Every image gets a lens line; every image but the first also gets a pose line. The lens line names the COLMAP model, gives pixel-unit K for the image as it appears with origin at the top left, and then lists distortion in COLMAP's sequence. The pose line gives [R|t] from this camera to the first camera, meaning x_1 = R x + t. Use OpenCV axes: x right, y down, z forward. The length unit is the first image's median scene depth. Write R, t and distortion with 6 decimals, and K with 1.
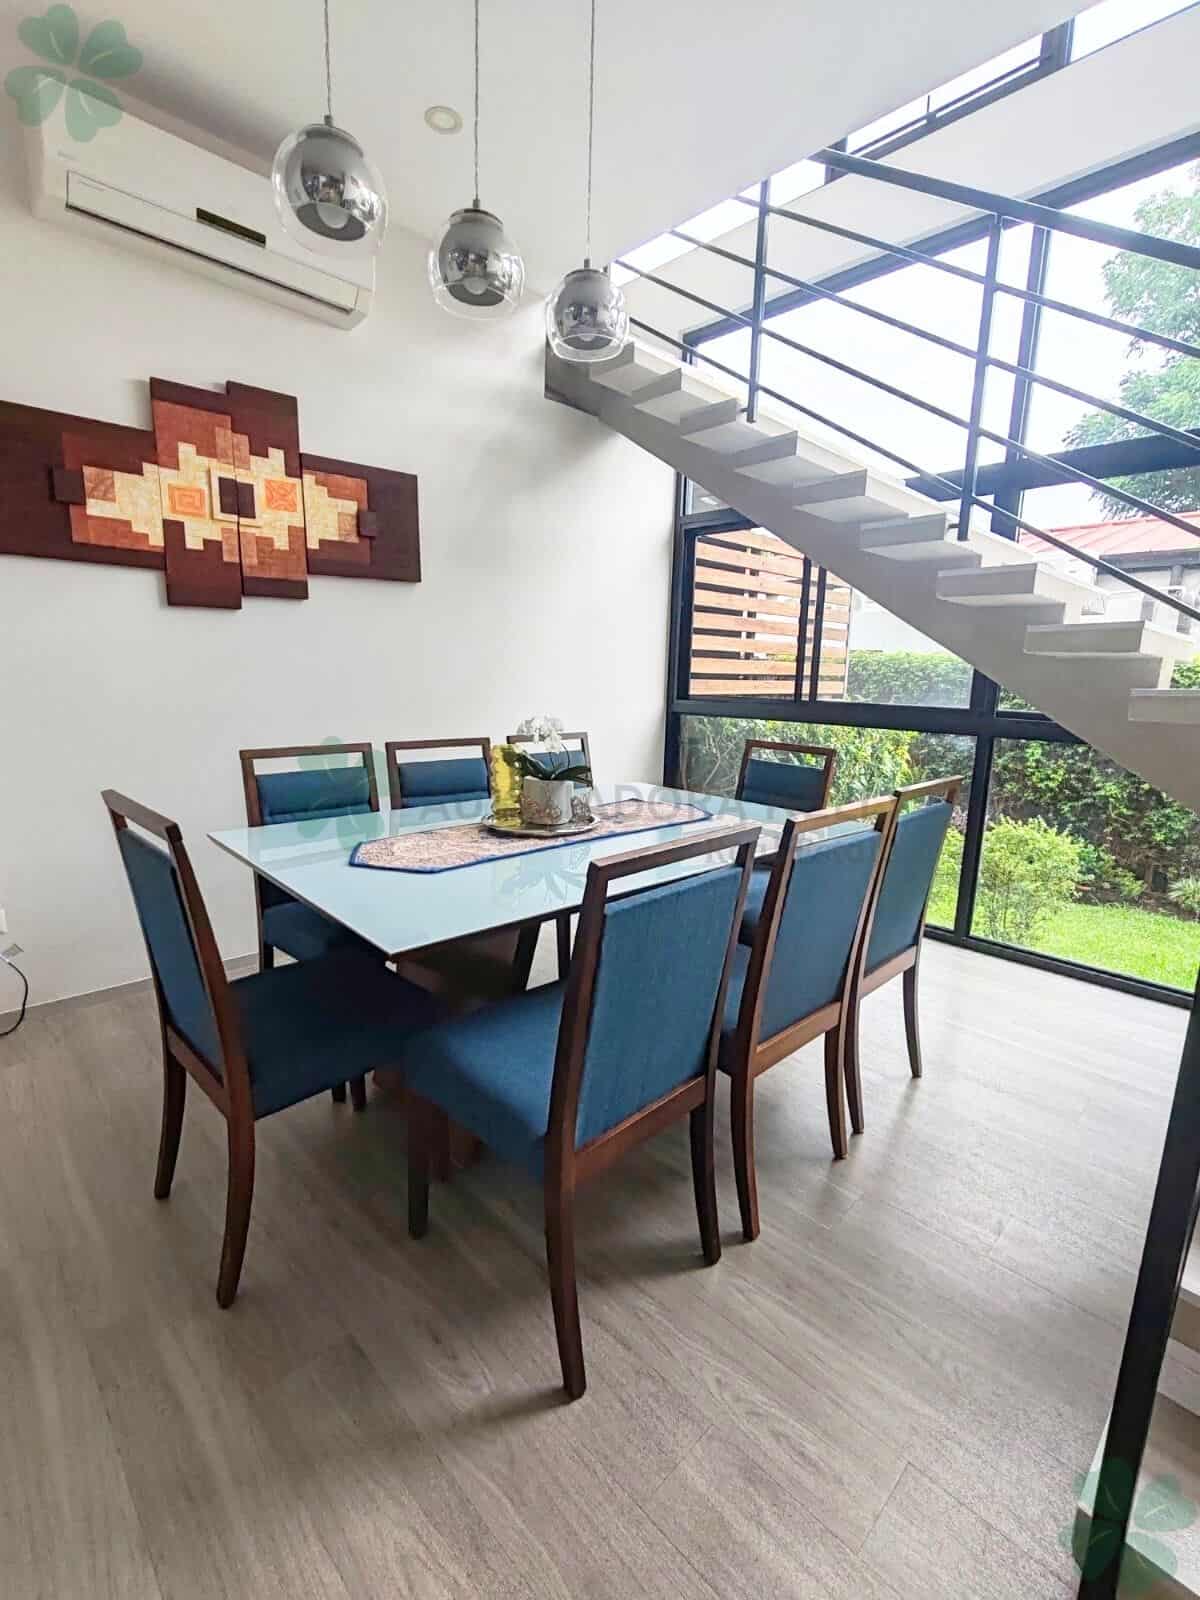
lens RADIAL K [[710.1, 0, 616.8], [0, 710.1, 802.5], [0, 0, 1]] dist [-0.023312, 0.000048]
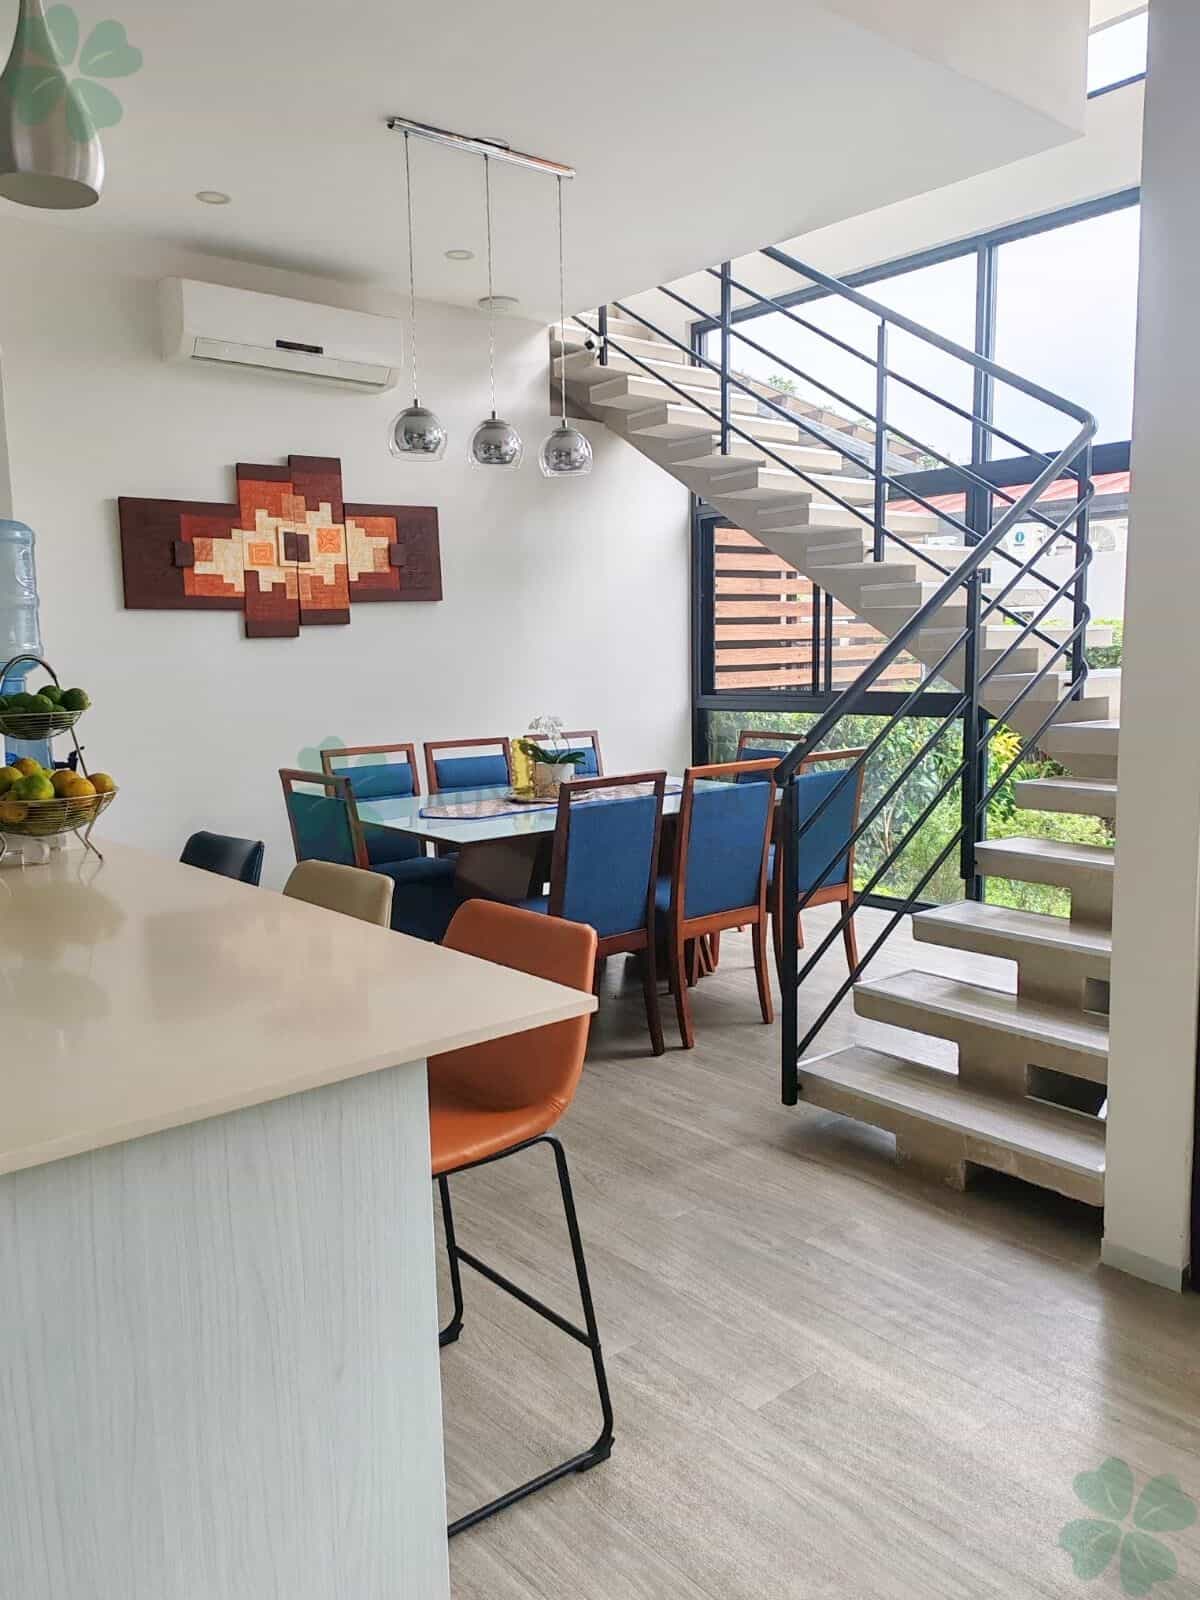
lens RADIAL K [[1206.5, 0, 600.0], [0, 1206.5, 800.0], [0, 0, 1]] dist [0.048875, -0.002539]
pose [[0.994798, -0.034732, -0.095763, 0.160230], [0.029322, 0.997924, -0.057333, 0.133475], [0.097555, 0.054227, 0.993752, -0.973166]]
